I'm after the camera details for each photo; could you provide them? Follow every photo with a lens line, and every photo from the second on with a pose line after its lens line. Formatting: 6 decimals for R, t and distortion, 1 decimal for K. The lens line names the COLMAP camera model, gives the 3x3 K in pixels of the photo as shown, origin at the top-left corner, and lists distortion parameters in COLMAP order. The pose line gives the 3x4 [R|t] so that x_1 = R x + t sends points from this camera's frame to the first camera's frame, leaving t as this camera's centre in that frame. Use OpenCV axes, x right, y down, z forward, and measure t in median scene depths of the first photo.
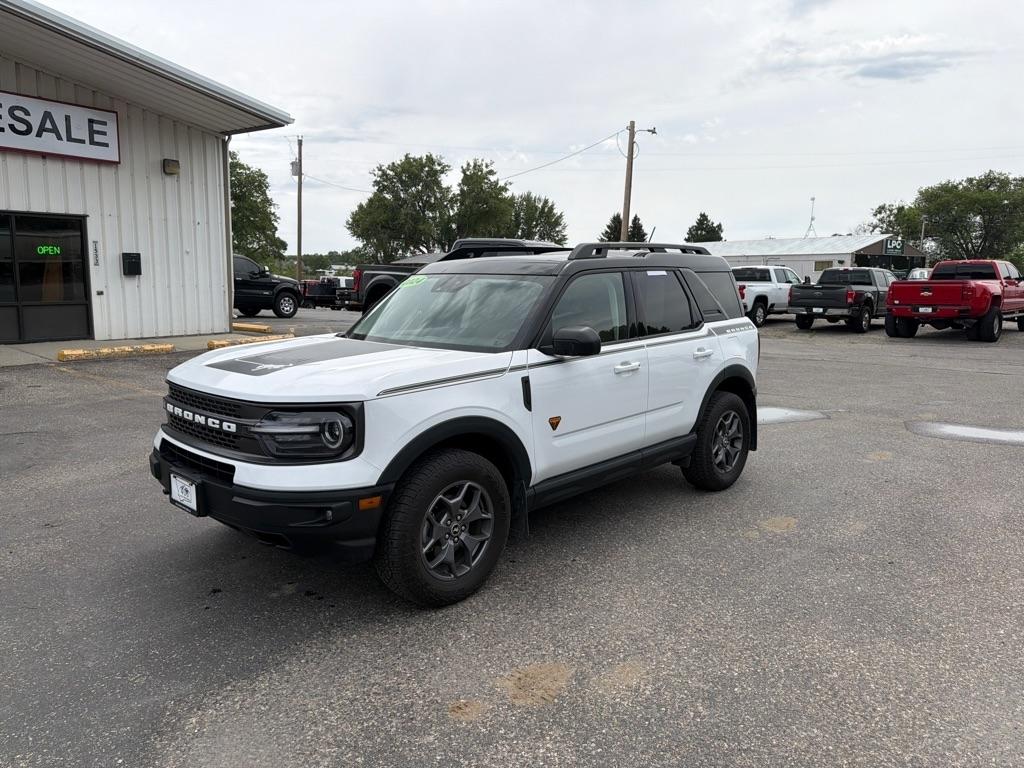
lens RADIAL K [[732.7, 0, 507.5], [0, 732.7, 380.8], [0, 0, 1]] dist [0.025060, -0.032406]
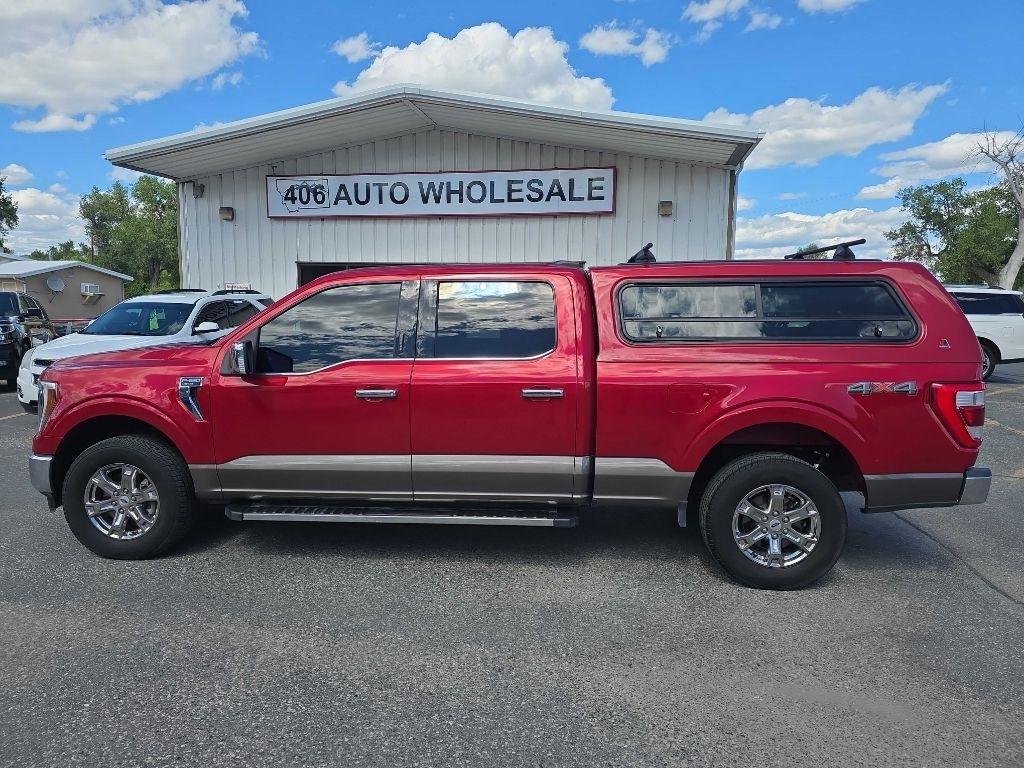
lens RADIAL K [[690.9, 0, 512.0], [0, 690.9, 384.0], [0, 0, 1]] dist [0.064658, -0.002987]
pose [[0.415844, 0.093842, -0.904582, 0.382040], [-0.130264, 0.990552, 0.042877, -0.060429], [0.900059, 0.100004, 0.424139, 0.427170]]
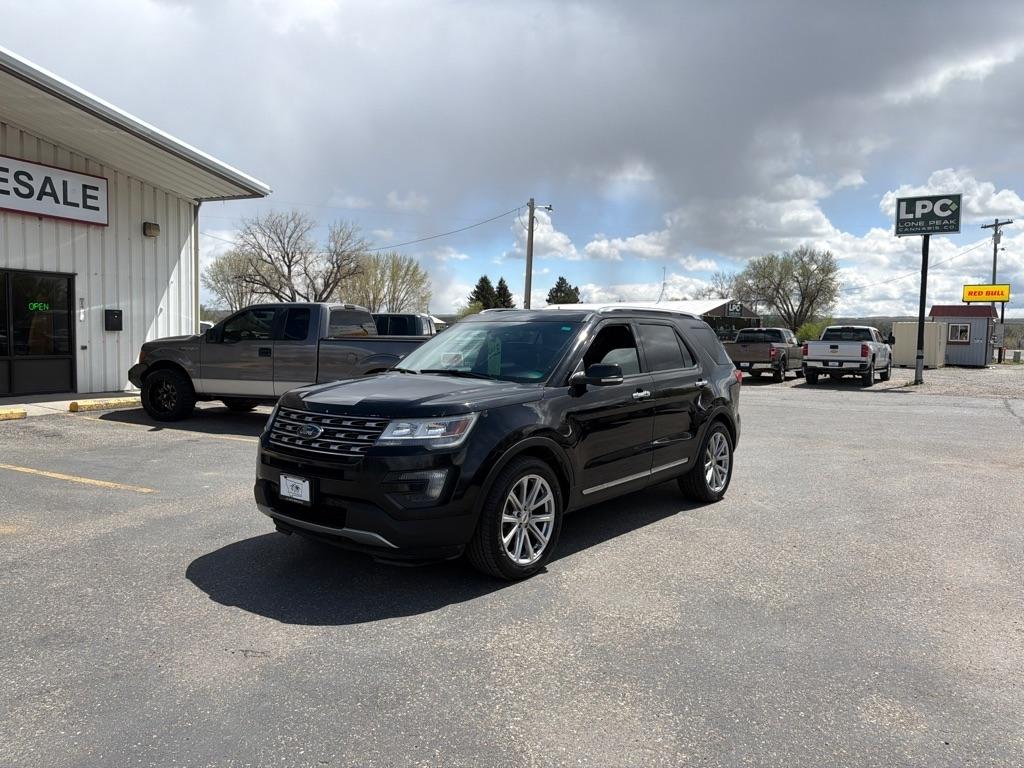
lens RADIAL K [[734.3, 0, 516.3], [0, 734.3, 386.9], [0, 0, 1]] dist [0.026575, -0.035790]
pose [[0.979002, -0.006930, 0.203732, -0.165254], [0.020934, 0.997556, -0.066663, 0.017916], [-0.202772, 0.069528, 0.976754, -0.135261]]
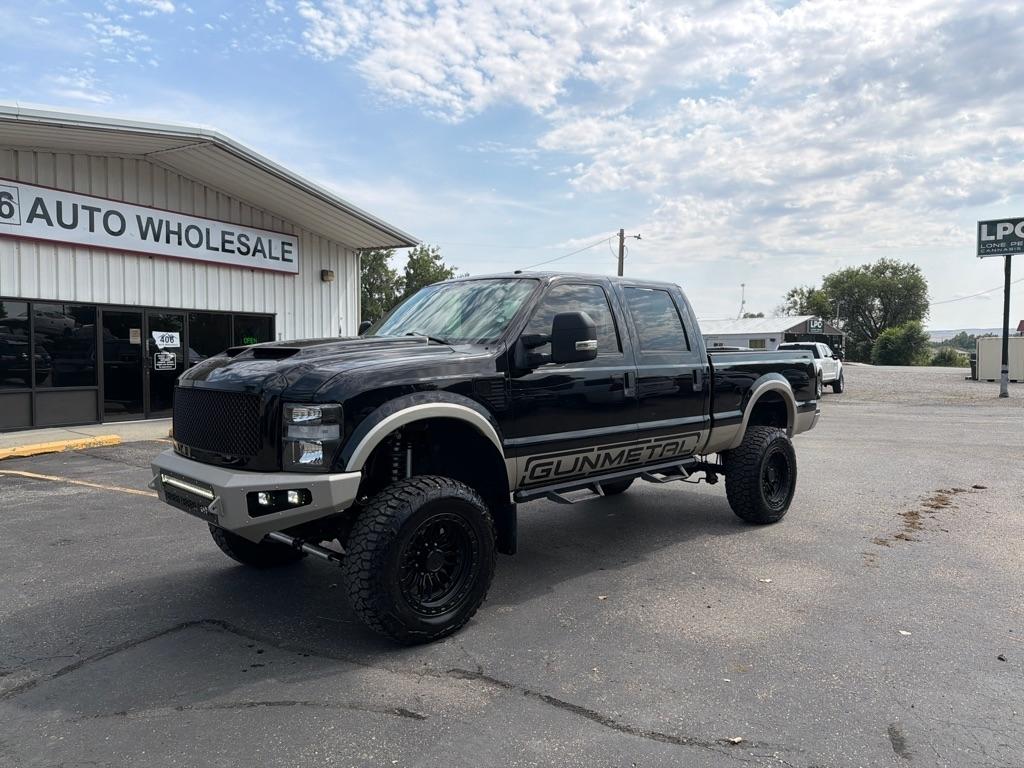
lens RADIAL K [[733.3, 0, 511.7], [0, 733.3, 386.1], [0, 0, 1]] dist [0.028324, -0.035196]
pose [[0.994035, -0.012378, 0.108358, -0.286461], [0.022867, 0.995109, -0.096095, 0.034746], [-0.106638, 0.098000, 0.989457, -0.301009]]
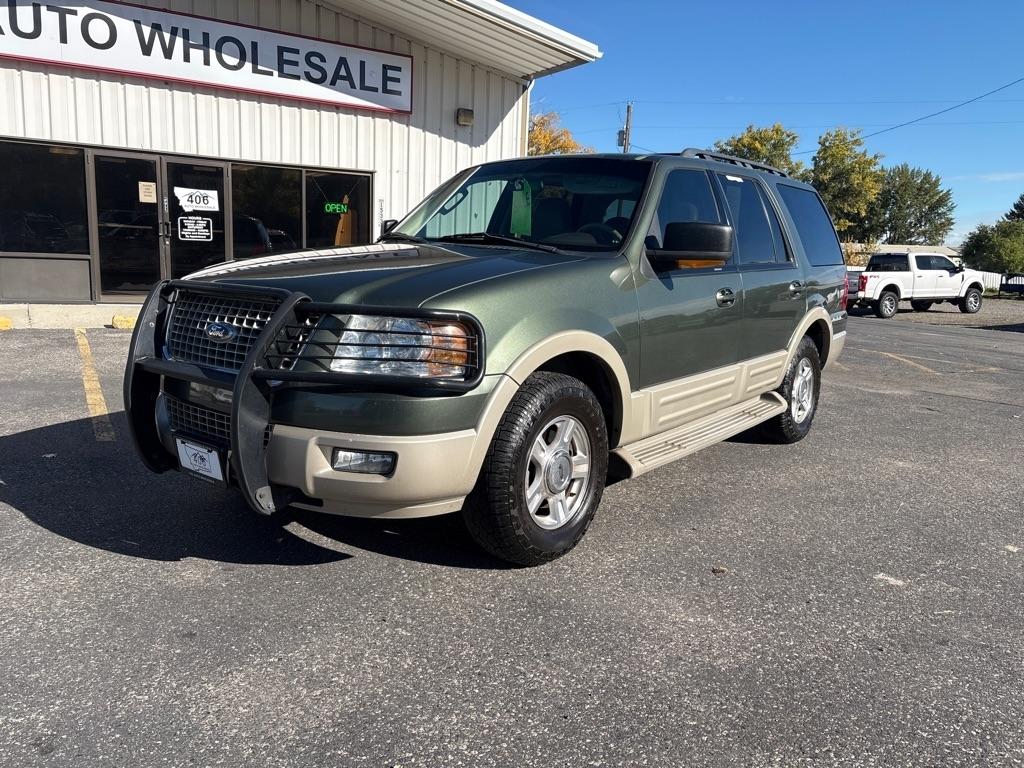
lens RADIAL K [[784.0, 0, 512.0], [0, 784.0, 384.0], [0, 0, 1]] dist [0.043241, -0.038735]
pose [[0.914099, 0.089688, -0.395448, 0.001714], [-0.085815, 0.995931, 0.027513, -0.000234], [0.396307, 0.008786, 0.918076, 0.154038]]
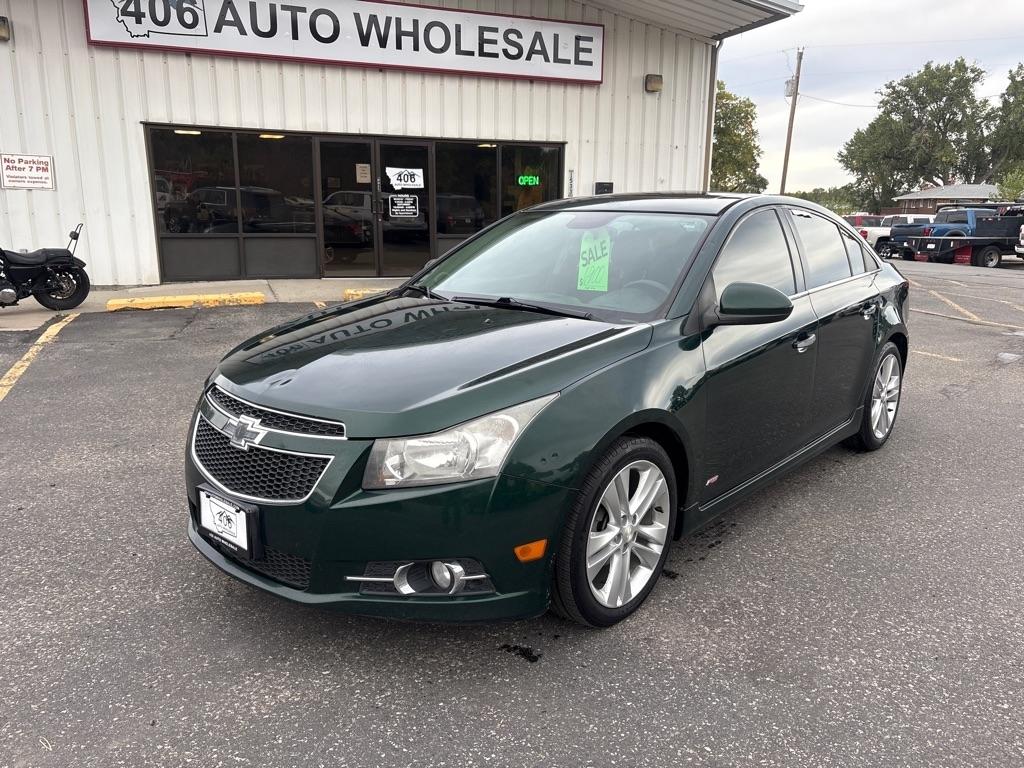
lens RADIAL K [[785.9, 0, 511.3], [0, 785.9, 380.0], [0, 0, 1]] dist [0.024452, -0.006443]
pose [[0.829964, 0.114331, -0.545974, -0.038030], [-0.080050, 0.993051, 0.086265, -0.002223], [0.552043, -0.027891, 0.833349, 0.101625]]
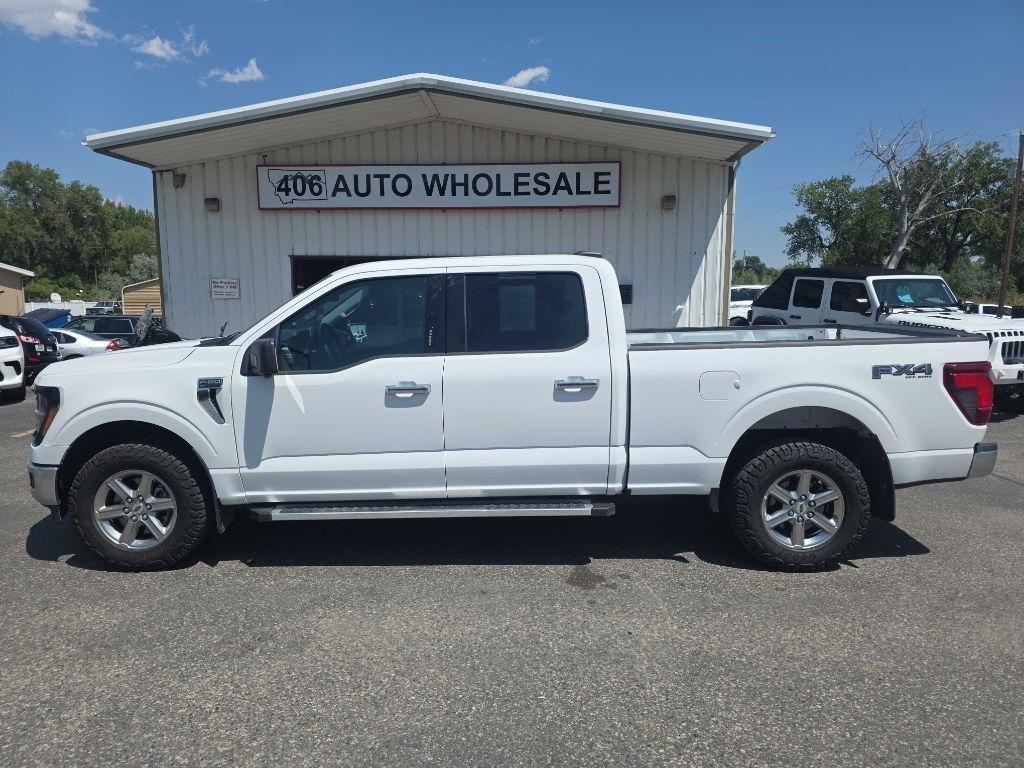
lens RADIAL K [[690.9, 0, 512.0], [0, 690.9, 384.0], [0, 0, 1]] dist [0.064658, -0.002987]
pose [[0.525609, 0.093059, -0.845621, 0.315478], [-0.110969, 0.993006, 0.040304, -0.045580], [0.843458, 0.072654, 0.532260, 0.297474]]
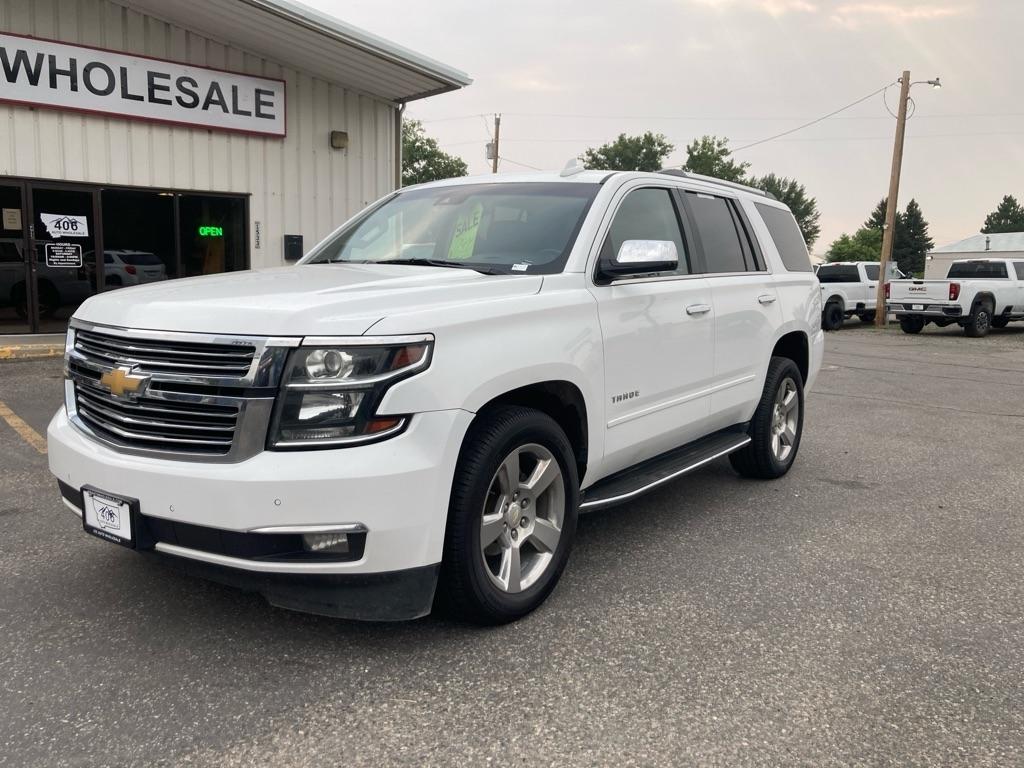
lens RADIAL K [[857.5, 0, 504.3], [0, 857.5, 374.6], [0, 0, 1]] dist [0.010005, 0.012118]
pose [[0.964273, 0.036595, -0.262370, 0.023494], [-0.044218, 0.998752, -0.023209, 0.011060], [0.261193, 0.033981, 0.964688, 0.053716]]
